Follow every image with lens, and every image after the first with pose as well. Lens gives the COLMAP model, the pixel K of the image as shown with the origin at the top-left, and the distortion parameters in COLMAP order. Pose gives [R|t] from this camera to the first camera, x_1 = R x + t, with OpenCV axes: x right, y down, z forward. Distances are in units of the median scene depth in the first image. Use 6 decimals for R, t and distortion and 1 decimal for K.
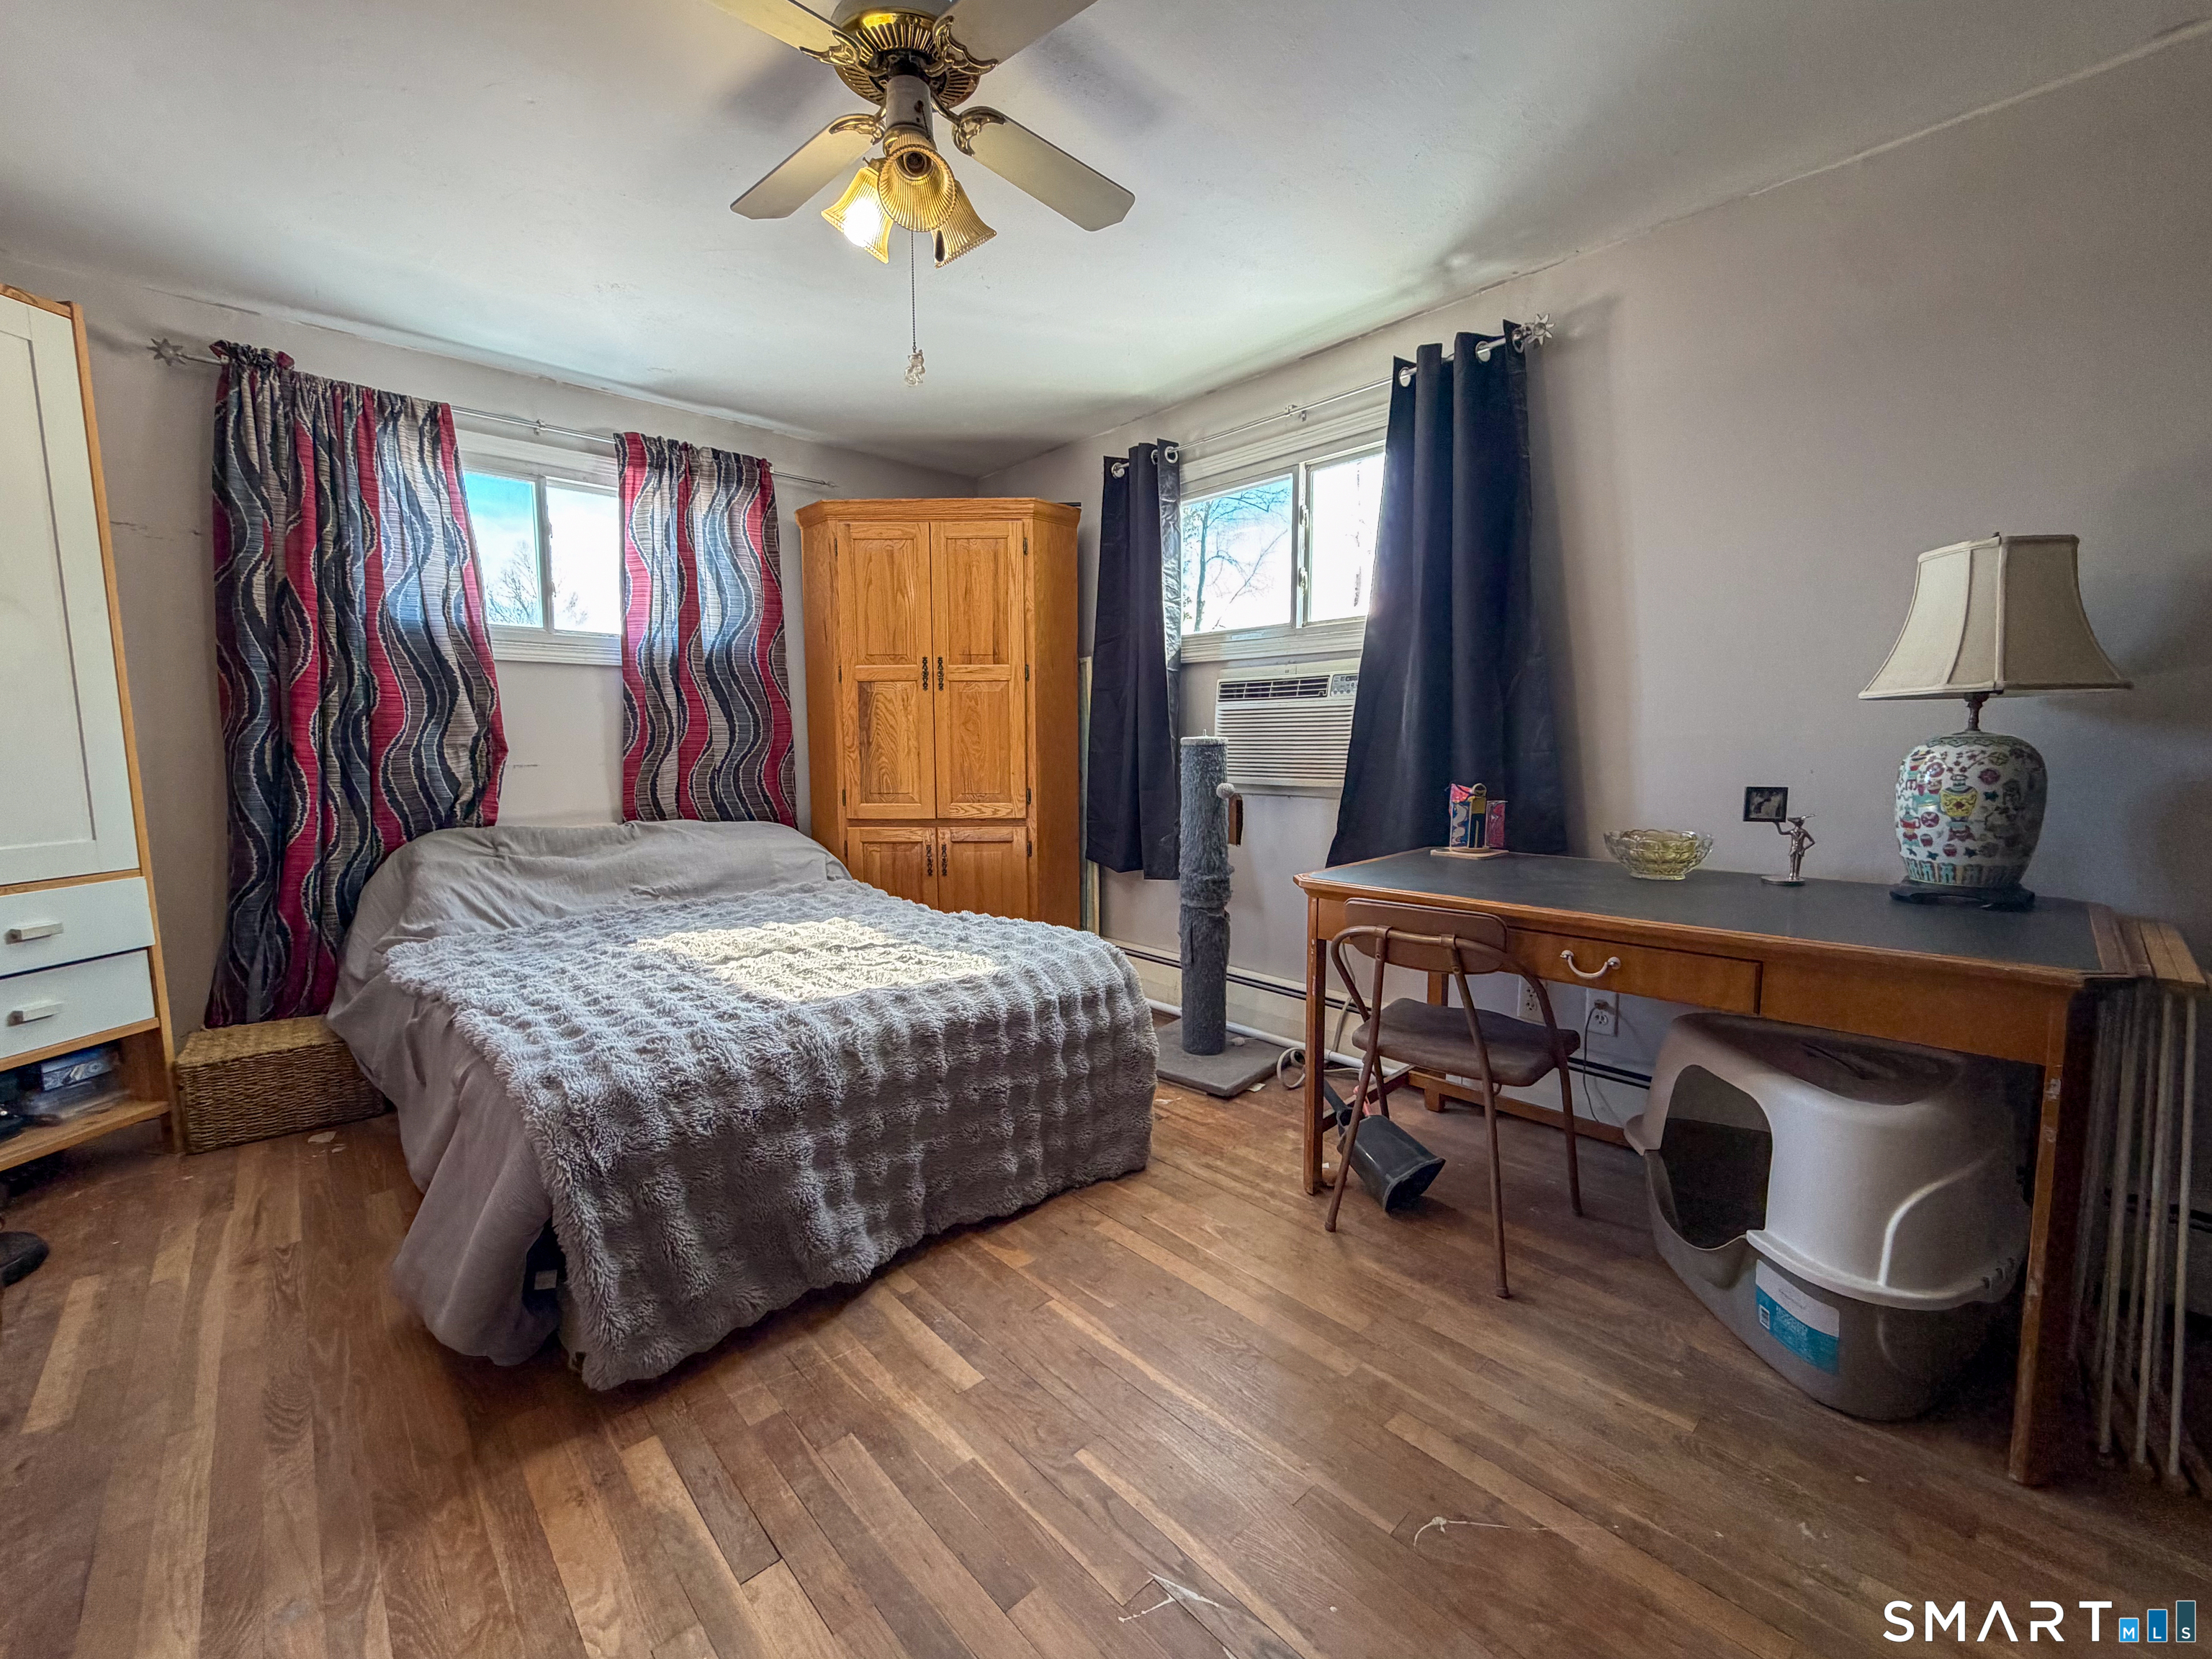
lens RADIAL K [[901.0, 0, 1096.7], [0, 901.0, 830.7], [0, 0, 1]] dist [-0.000347, 0.000321]
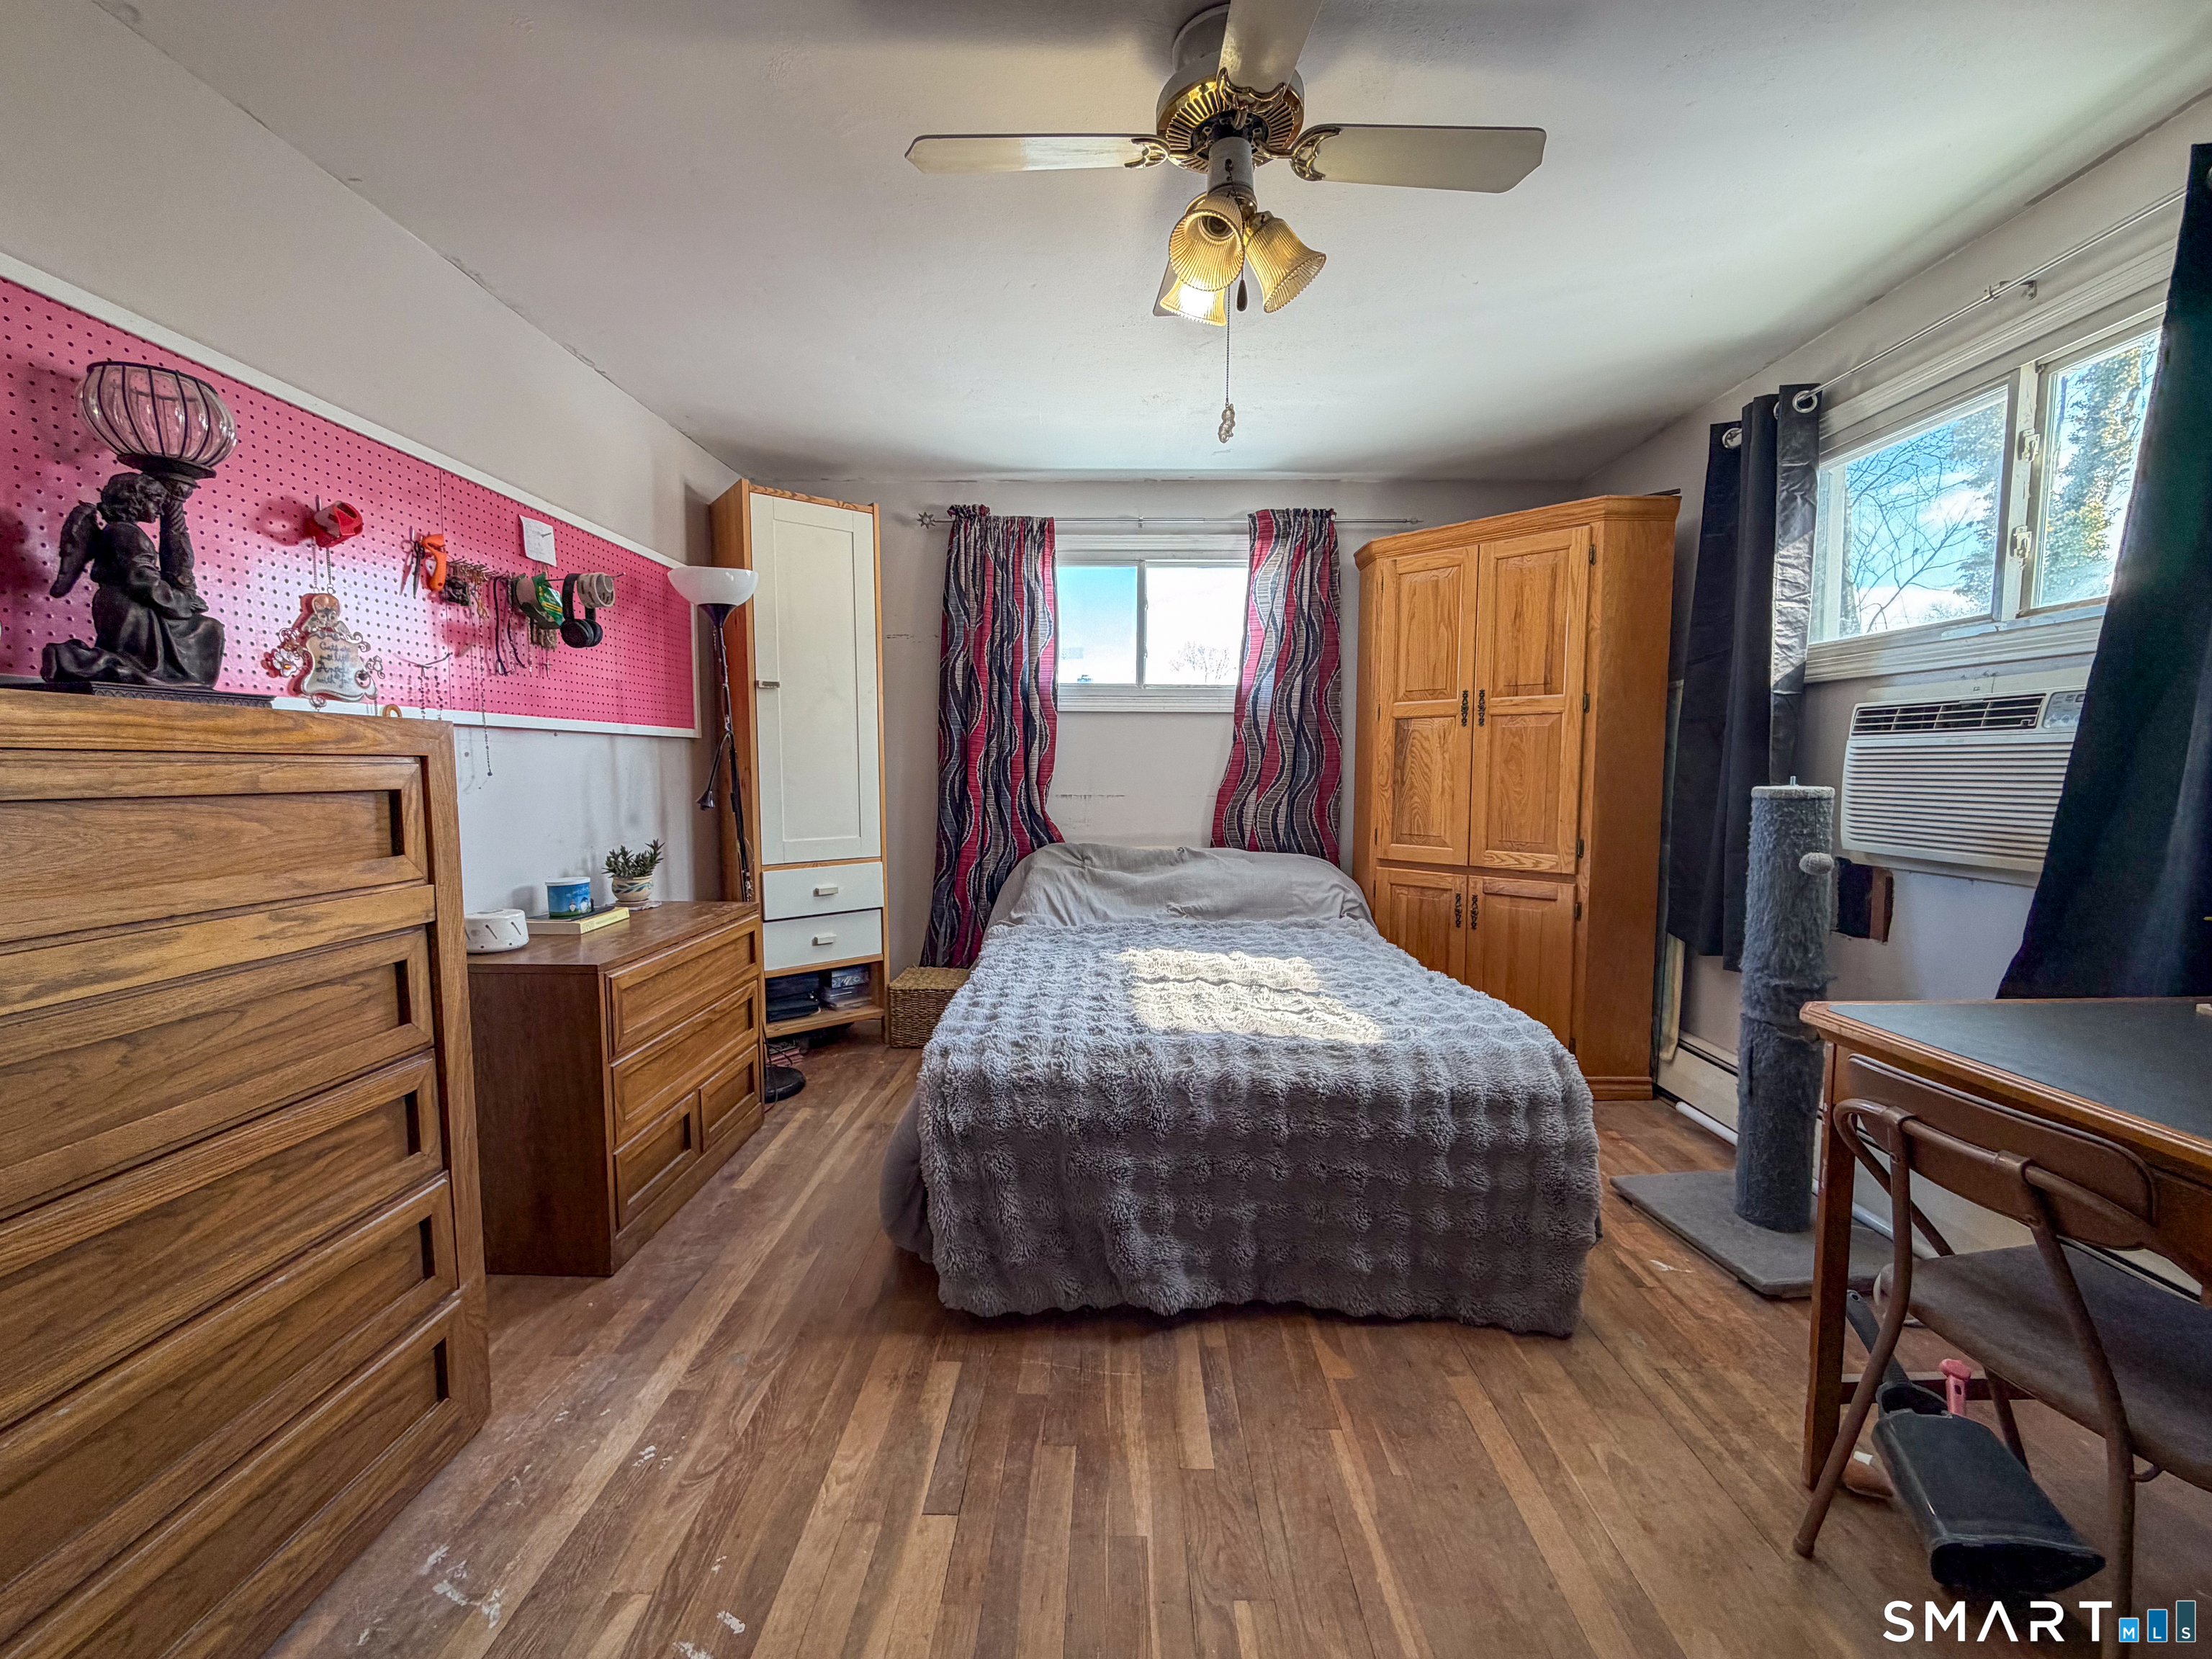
lens RADIAL K [[889.4, 0, 1108.2], [0, 889.4, 831.6], [0, 0, 1]] dist [0.000062, 0.000193]
pose [[0.728910, 0.059123, -0.682052, 0.255867], [-0.076877, 0.997031, 0.004268, -0.035955], [0.680280, 0.049324, 0.731291, 0.135005]]
